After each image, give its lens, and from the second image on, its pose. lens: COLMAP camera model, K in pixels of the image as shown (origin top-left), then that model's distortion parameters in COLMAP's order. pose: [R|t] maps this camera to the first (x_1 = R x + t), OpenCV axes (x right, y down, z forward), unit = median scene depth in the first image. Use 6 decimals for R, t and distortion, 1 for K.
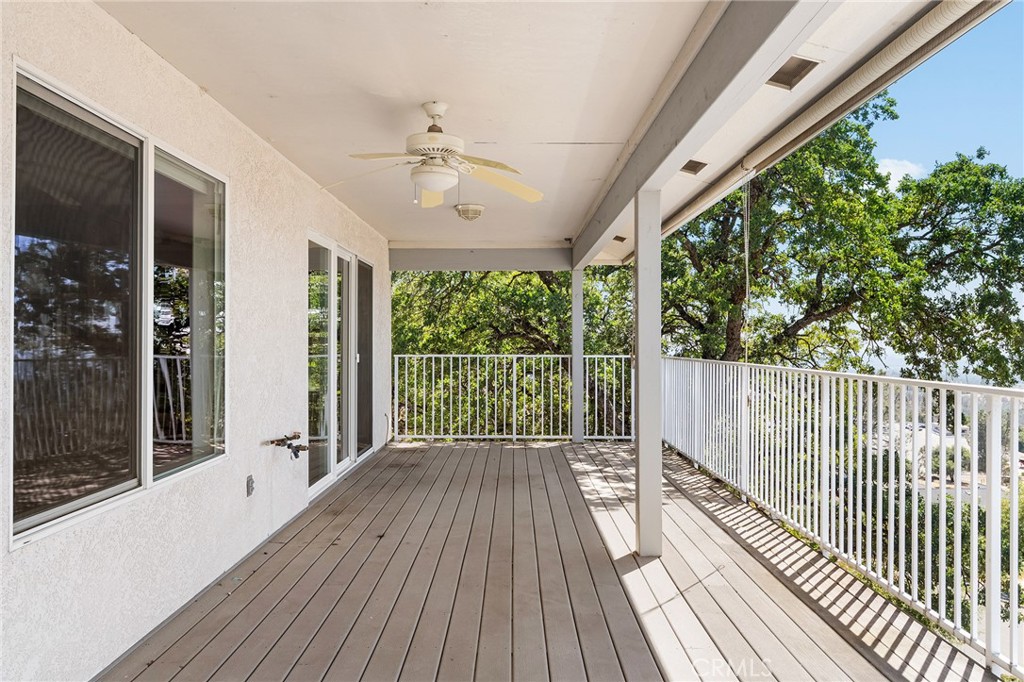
lens RADIAL K [[772.0, 0, 513.5], [0, 772.0, 335.2], [0, 0, 1]] dist [0.012786, -0.006230]
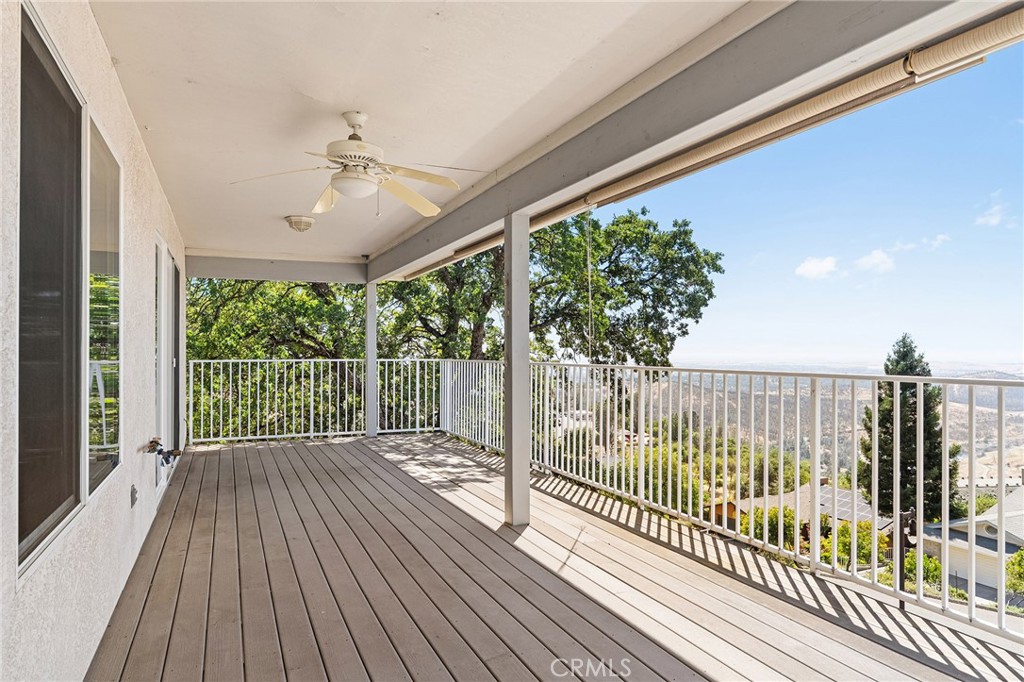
lens RADIAL K [[653.1, 0, 512.8], [0, 653.1, 351.8], [0, 0, 1]] dist [0.000655, 0.003180]
pose [[0.916696, -0.002542, 0.399578, -0.156167], [-0.001494, 0.999951, 0.009788, 0.007886], [-0.399583, -0.009570, 0.916647, 0.061923]]
